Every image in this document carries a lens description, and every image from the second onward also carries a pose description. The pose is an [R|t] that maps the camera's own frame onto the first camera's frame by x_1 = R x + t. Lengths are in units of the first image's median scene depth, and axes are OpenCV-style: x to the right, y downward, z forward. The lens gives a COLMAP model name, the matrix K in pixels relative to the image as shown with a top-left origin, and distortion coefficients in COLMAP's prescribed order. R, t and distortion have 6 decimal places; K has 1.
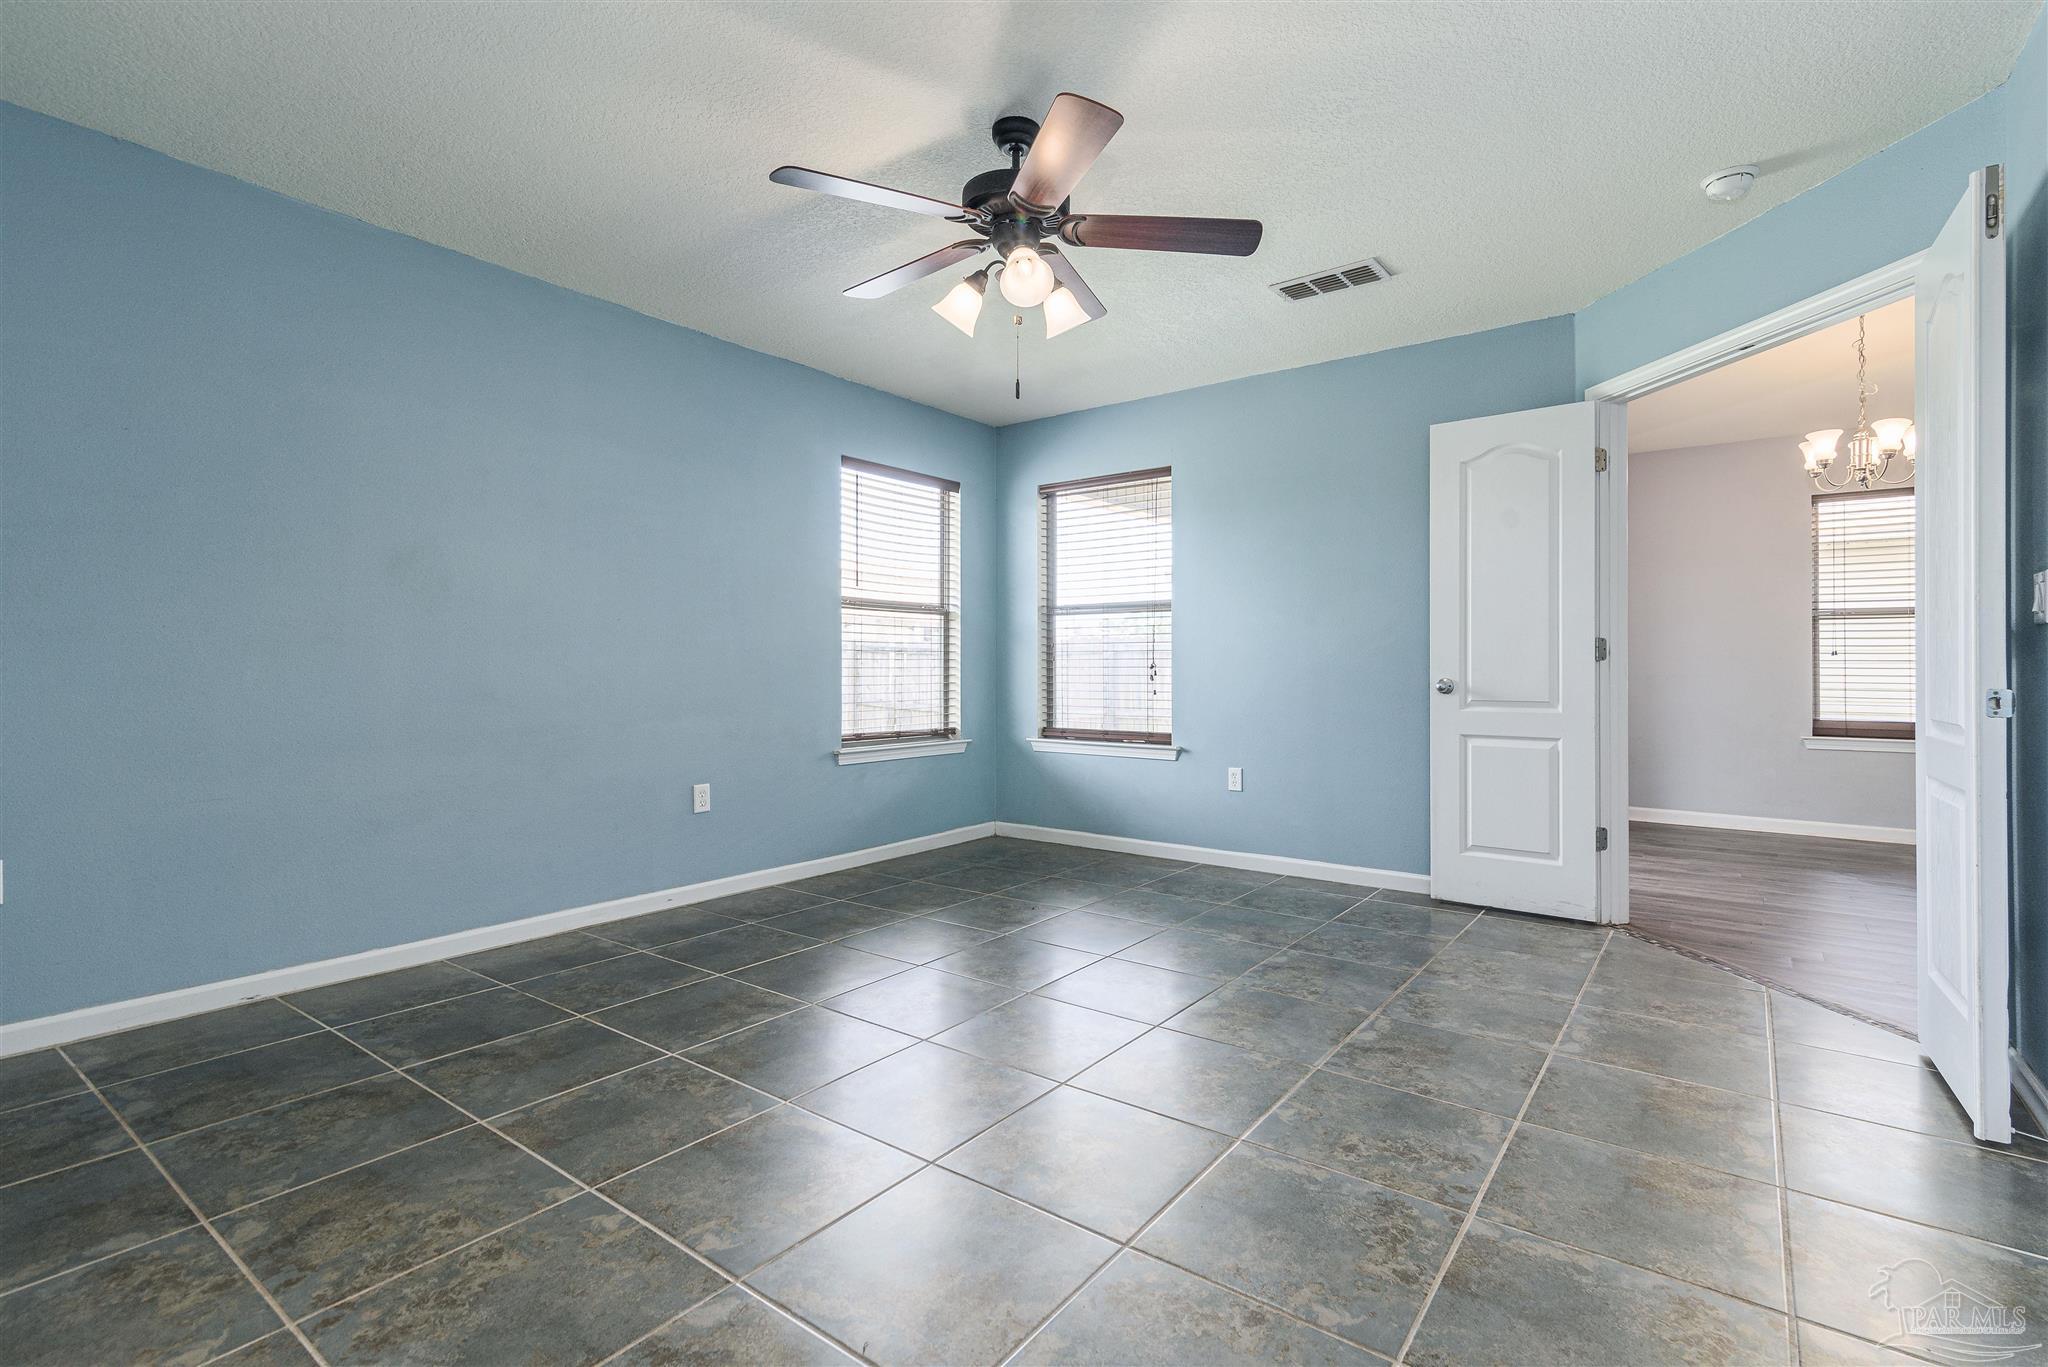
lens RADIAL K [[957.0, 0, 1012.0], [0, 957.0, 664.5], [0, 0, 1]] dist [0.015126, -0.000522]
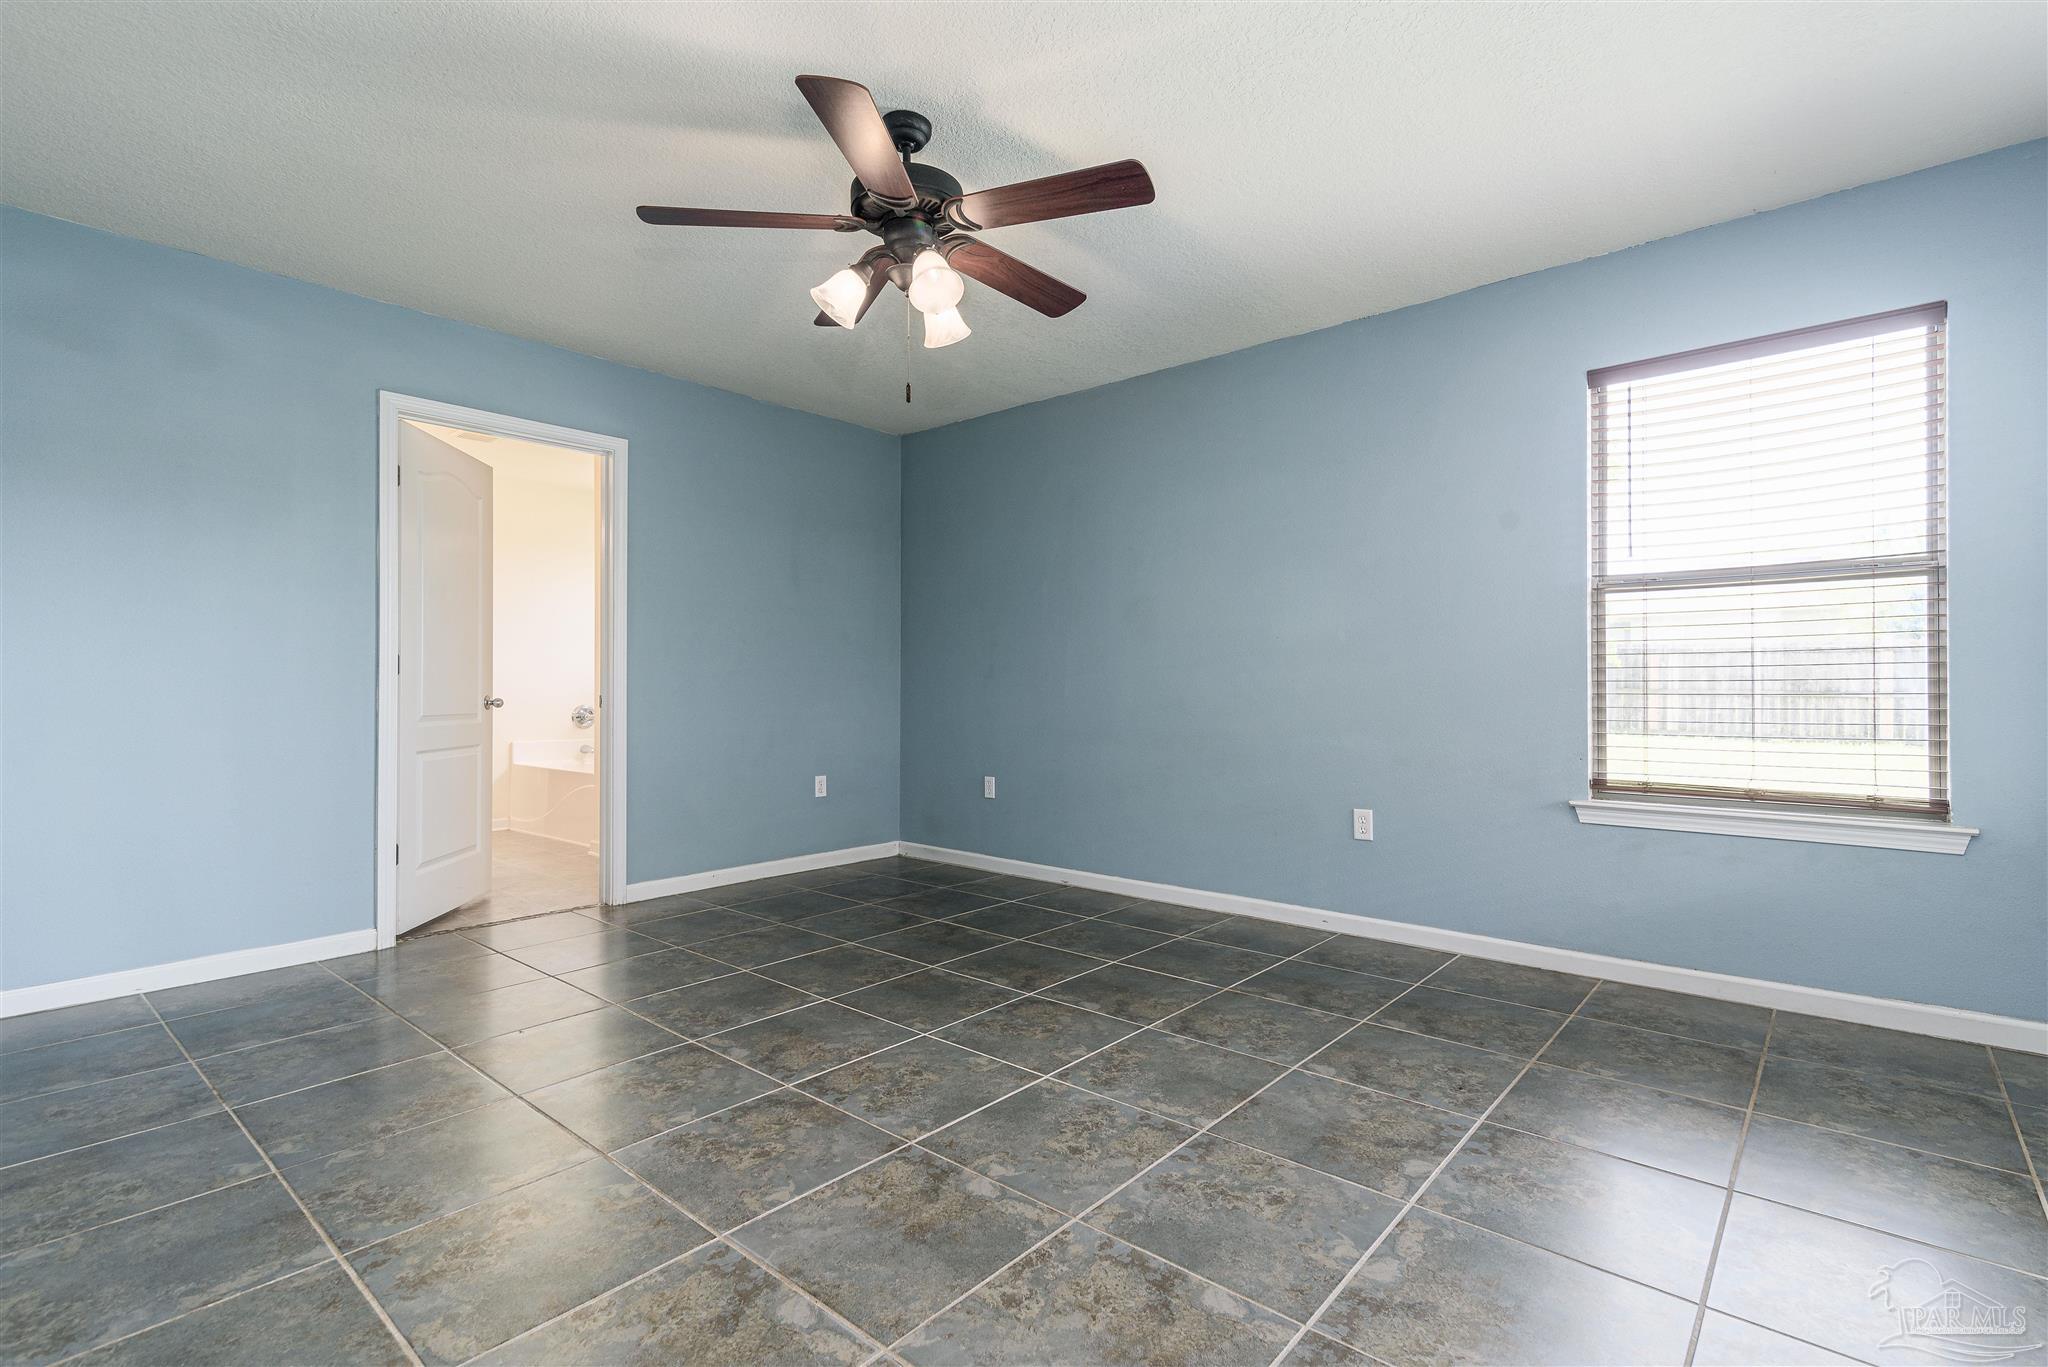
lens RADIAL K [[935.6, 0, 1054.3], [0, 935.6, 686.6], [0, 0, 1]] dist [0.010881, 0.000189]
pose [[-0.041962, 0.001080, -0.999119, 0.701263], [0.007902, 0.999968, 0.000749, 0.004904], [0.999088, -0.007864, -0.041969, 0.888703]]
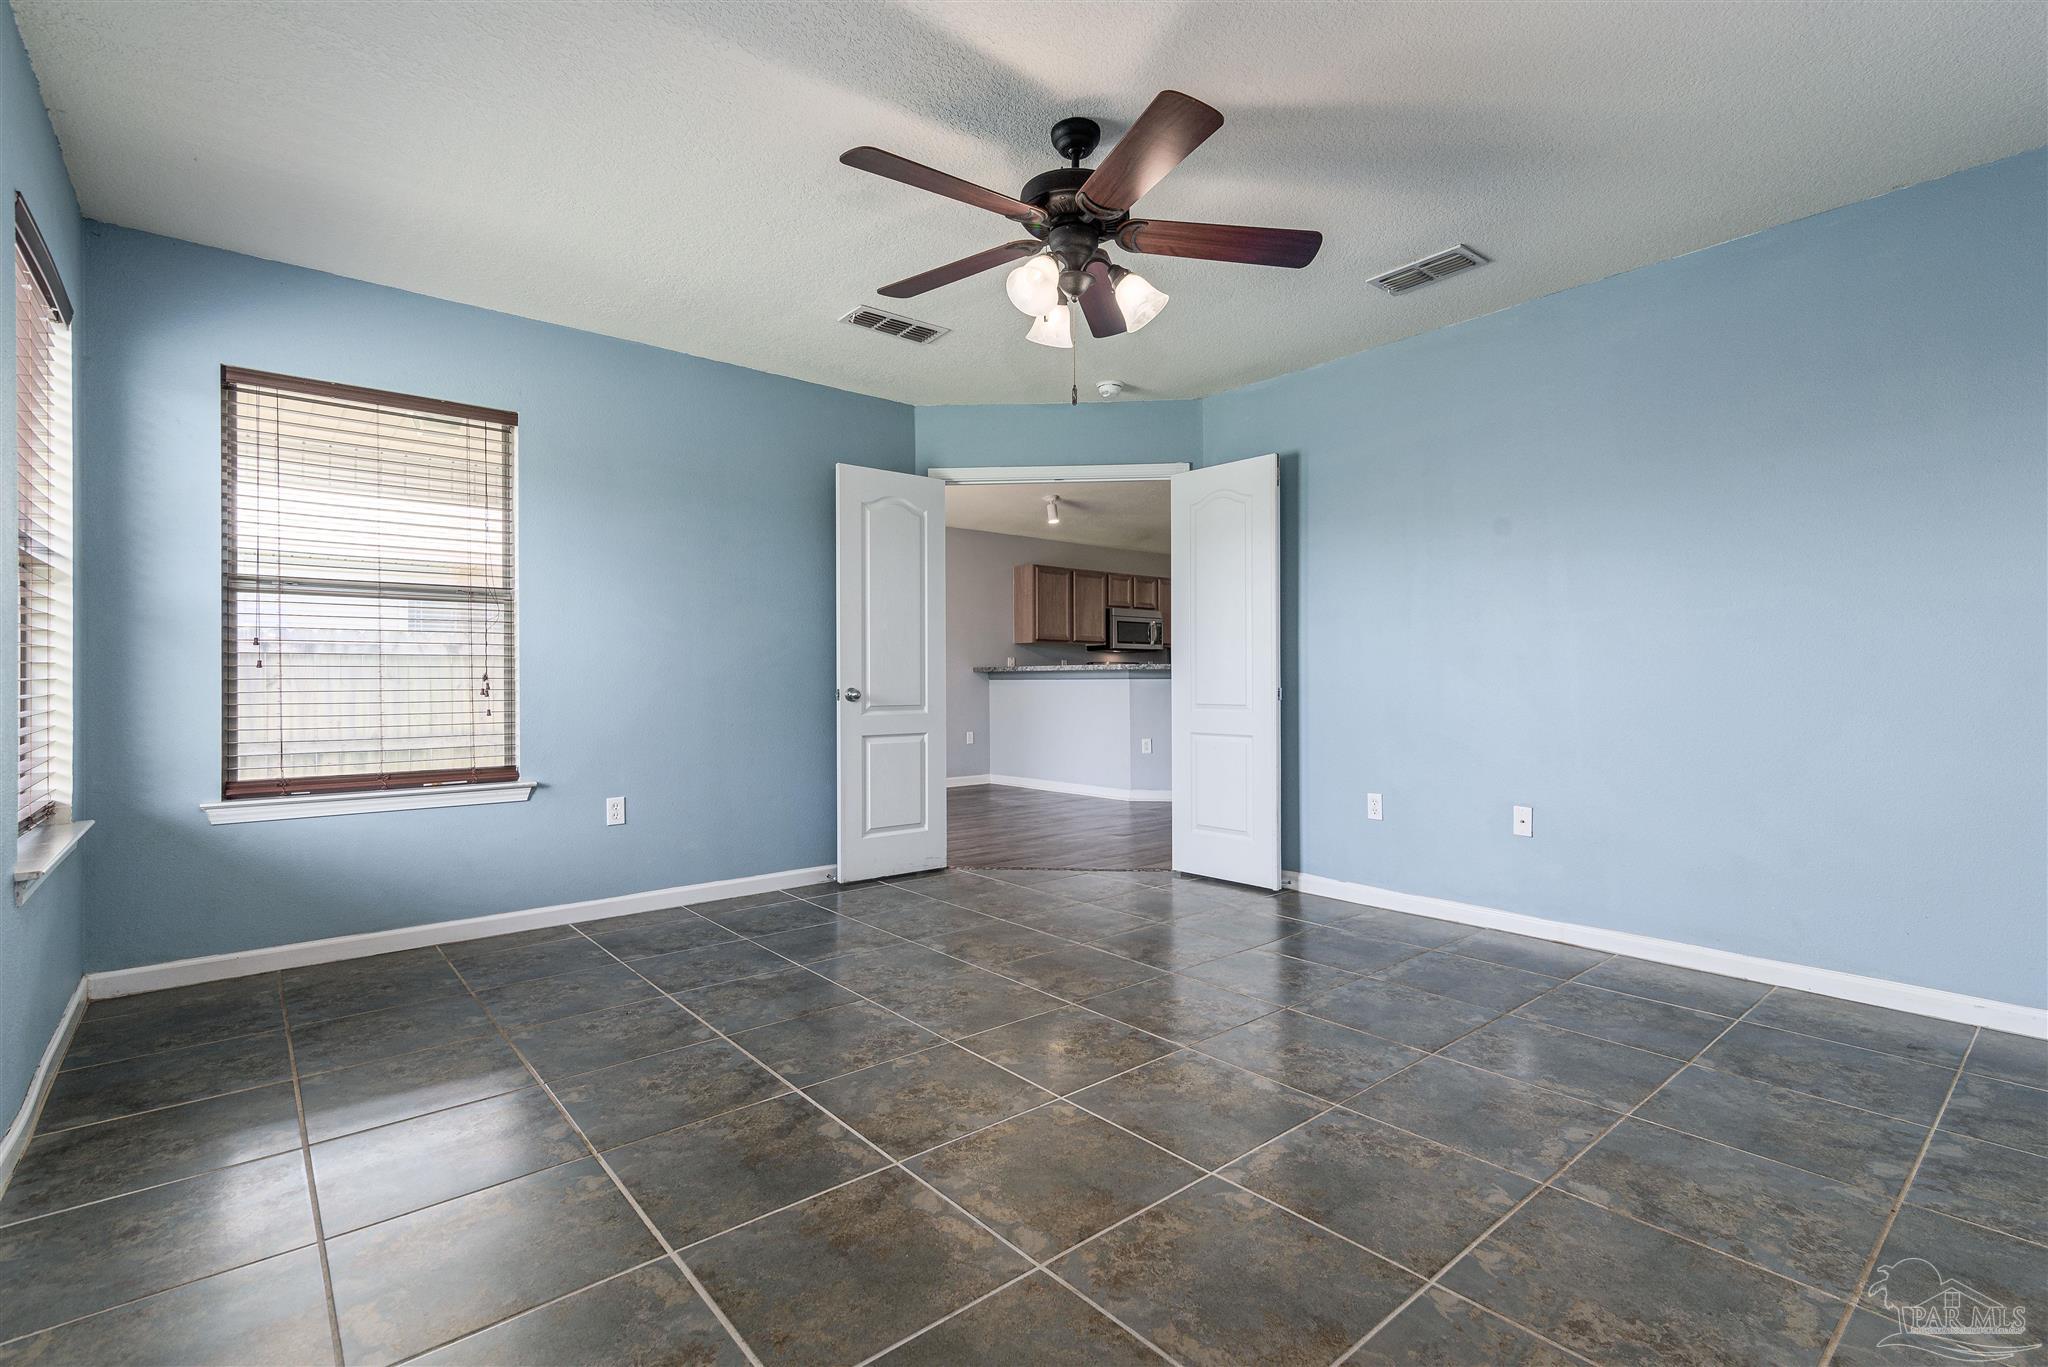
lens RADIAL K [[955.4, 0, 1069.1], [0, 955.4, 676.0], [0, 0, 1]] dist [0.012098, -0.000005]
pose [[0.182033, 0.001774, 0.983291, -0.718573], [-0.001796, 0.999997, -0.001472, 0.001607], [-0.983291, -0.001498, 0.182036, 0.621305]]
